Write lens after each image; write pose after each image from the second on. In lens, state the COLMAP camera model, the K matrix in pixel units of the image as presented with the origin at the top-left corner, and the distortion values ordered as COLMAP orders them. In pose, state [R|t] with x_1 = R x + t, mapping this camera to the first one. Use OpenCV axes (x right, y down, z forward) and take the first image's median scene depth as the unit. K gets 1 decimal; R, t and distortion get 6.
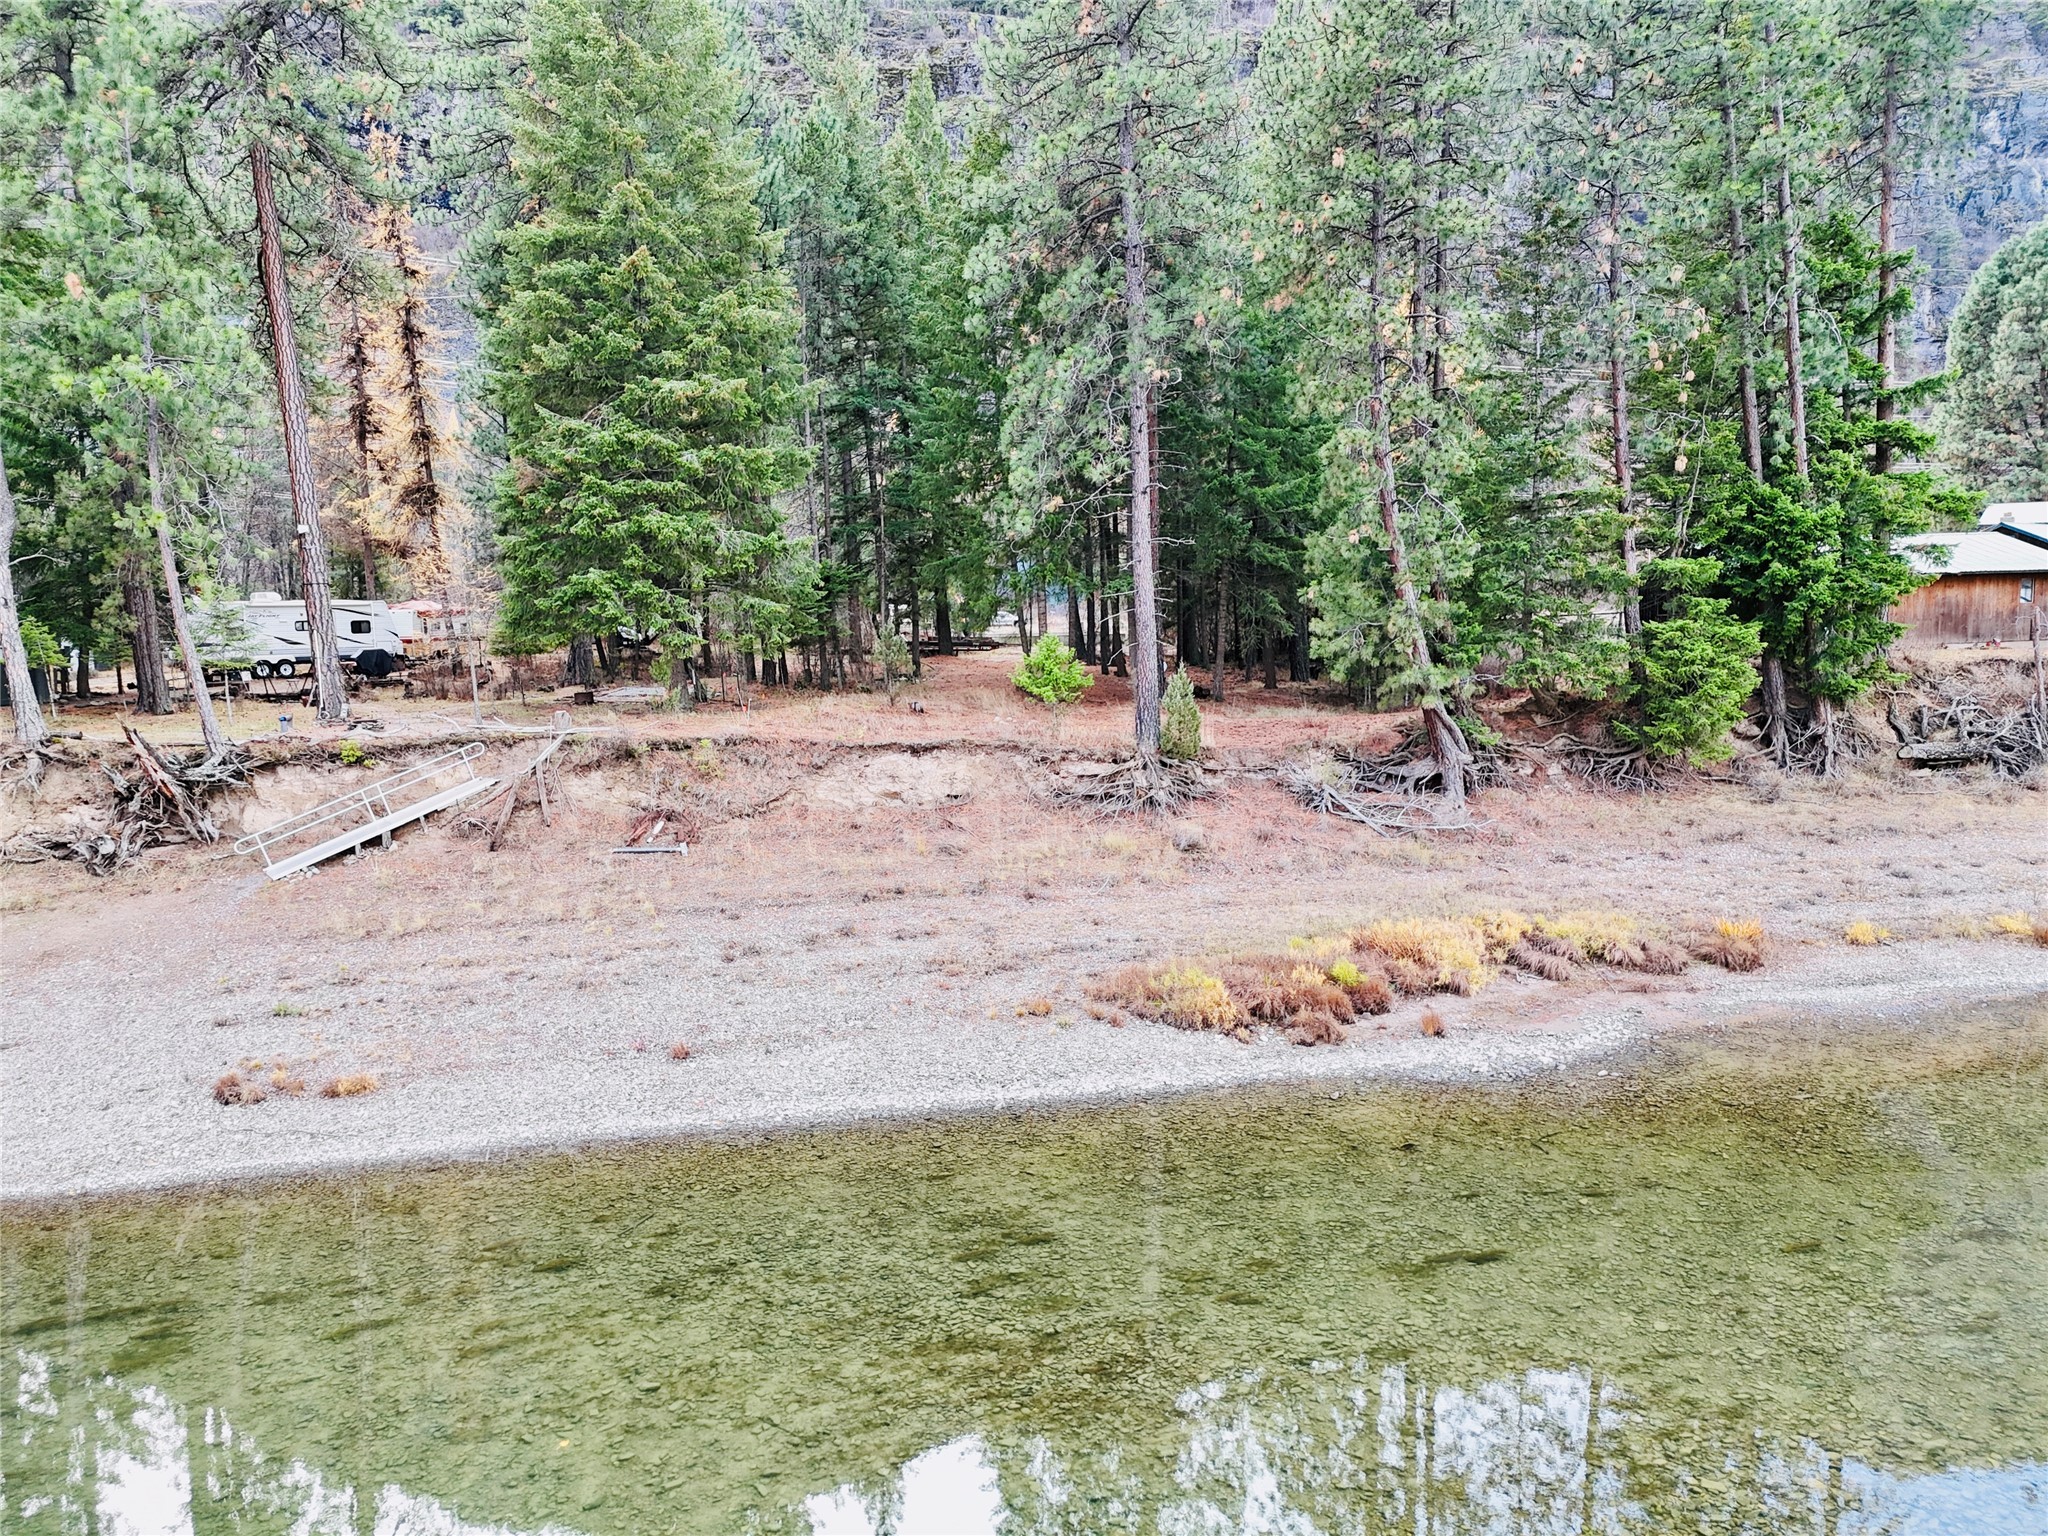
lens RADIAL K [[1431.3, 0, 1024.0], [0, 1431.3, 768.0], [0, 0, 1]] dist [-0.000560, -0.000347]
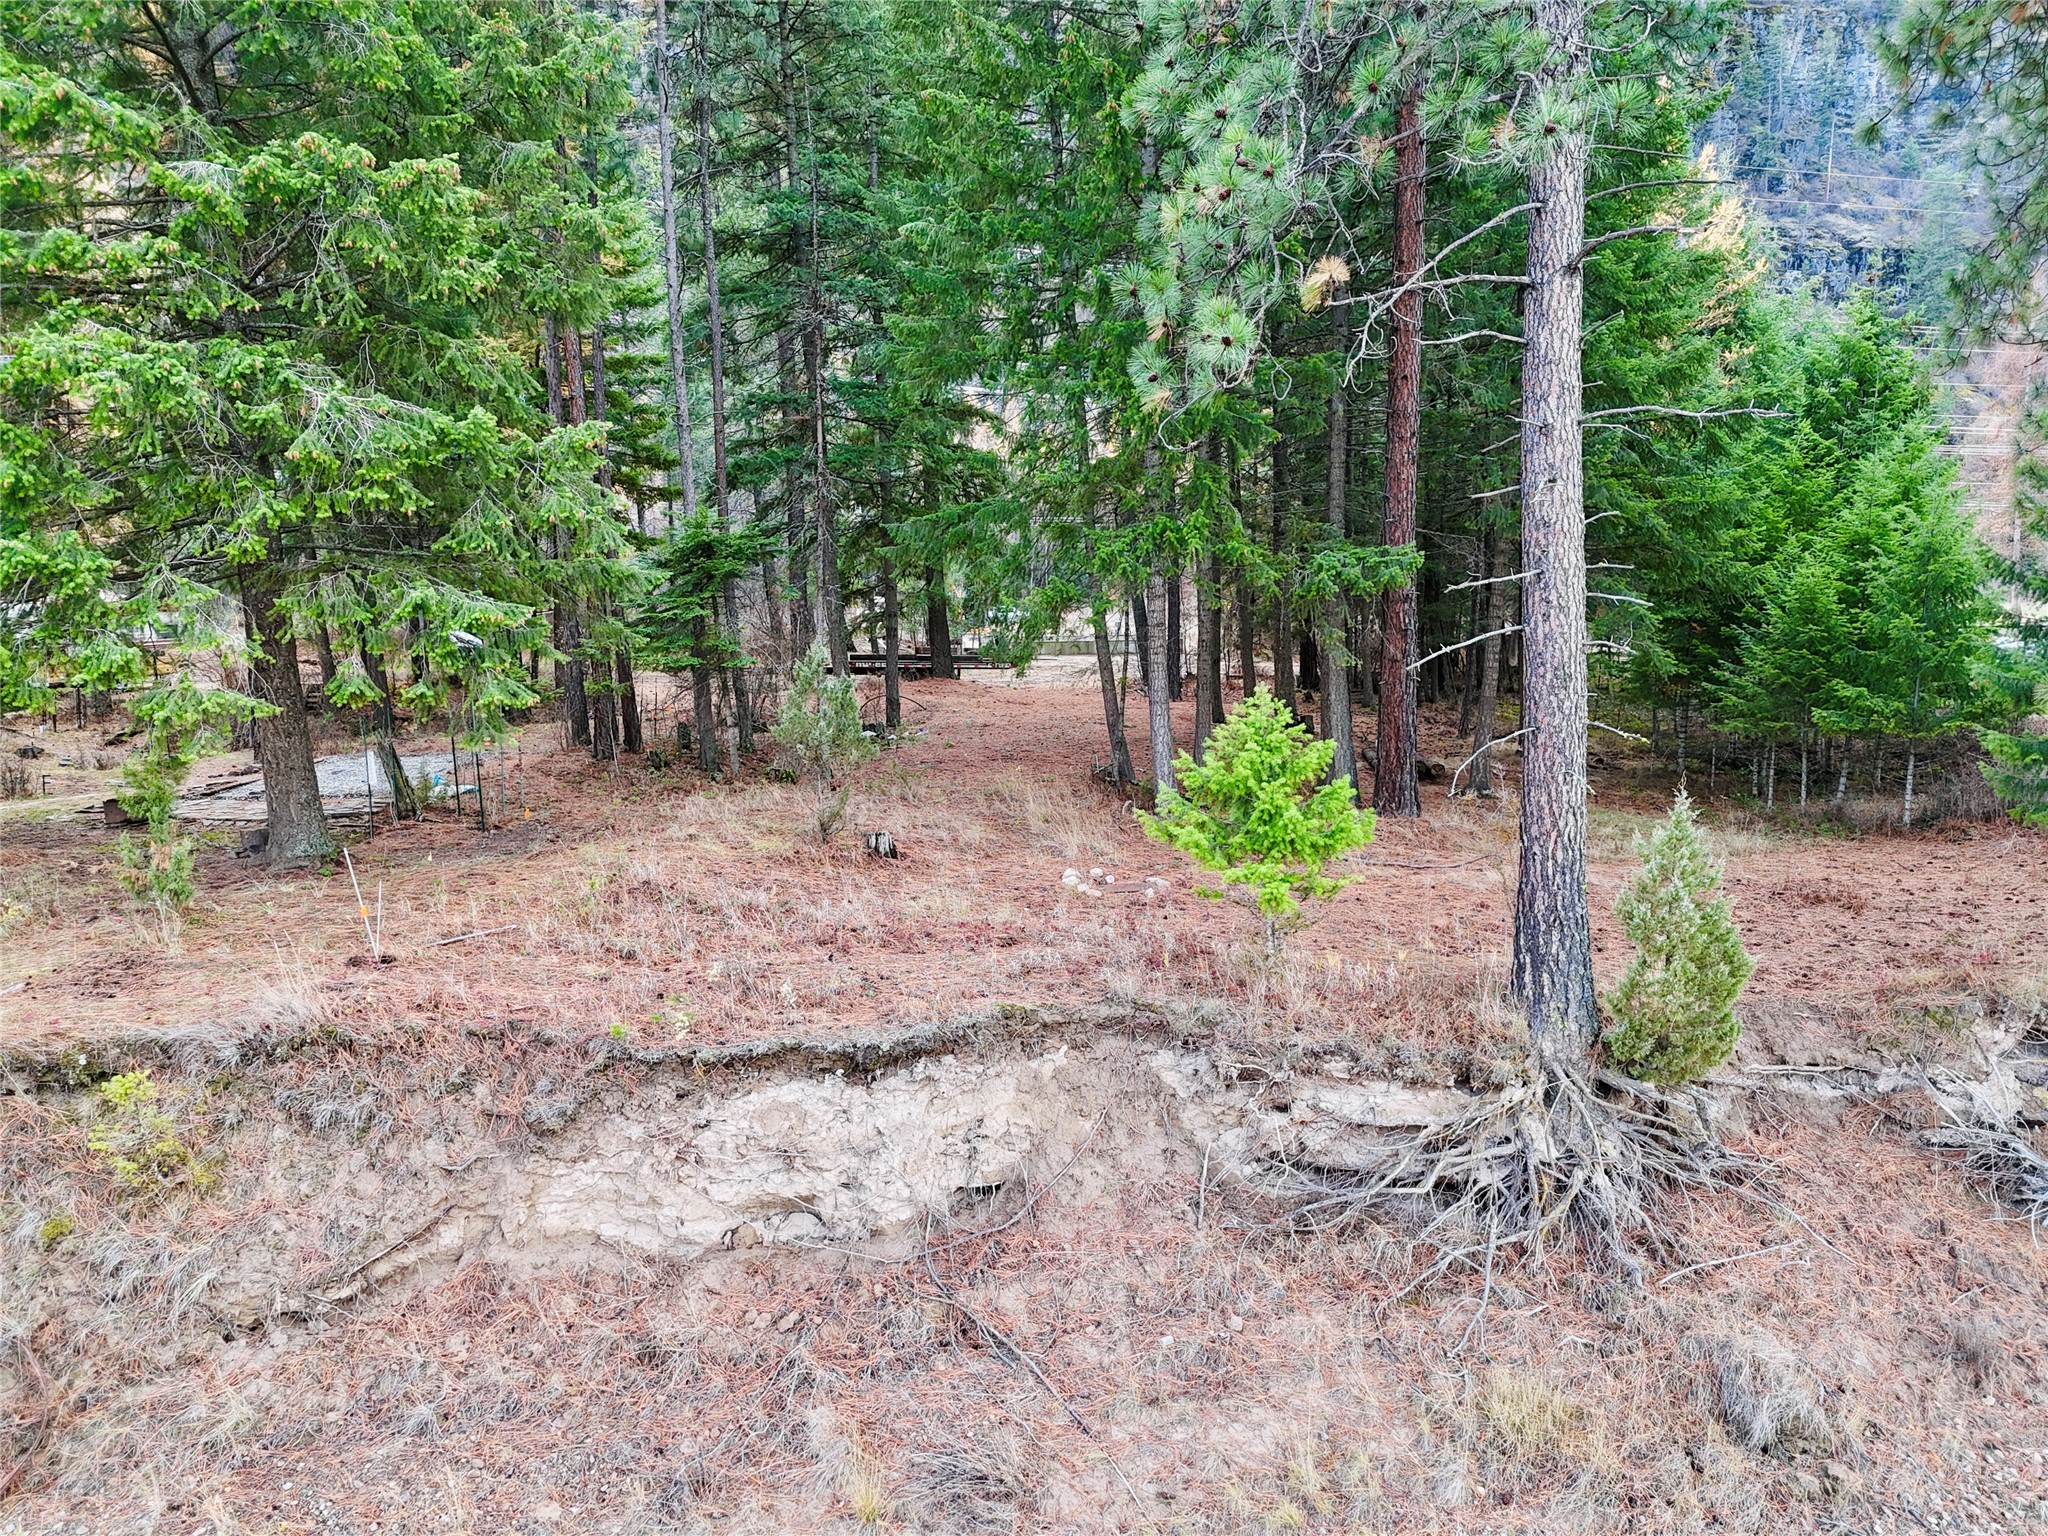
lens RADIAL K [[1431.3, 0, 1024.0], [0, 1431.3, 768.0], [0, 0, 1]] dist [-0.000560, -0.000347]
pose [[0.999968, 0.004708, 0.006396, -0.040264], [-0.004745, 0.999973, 0.005666, -0.078065], [-0.006369, -0.005696, 0.999963, 0.659302]]
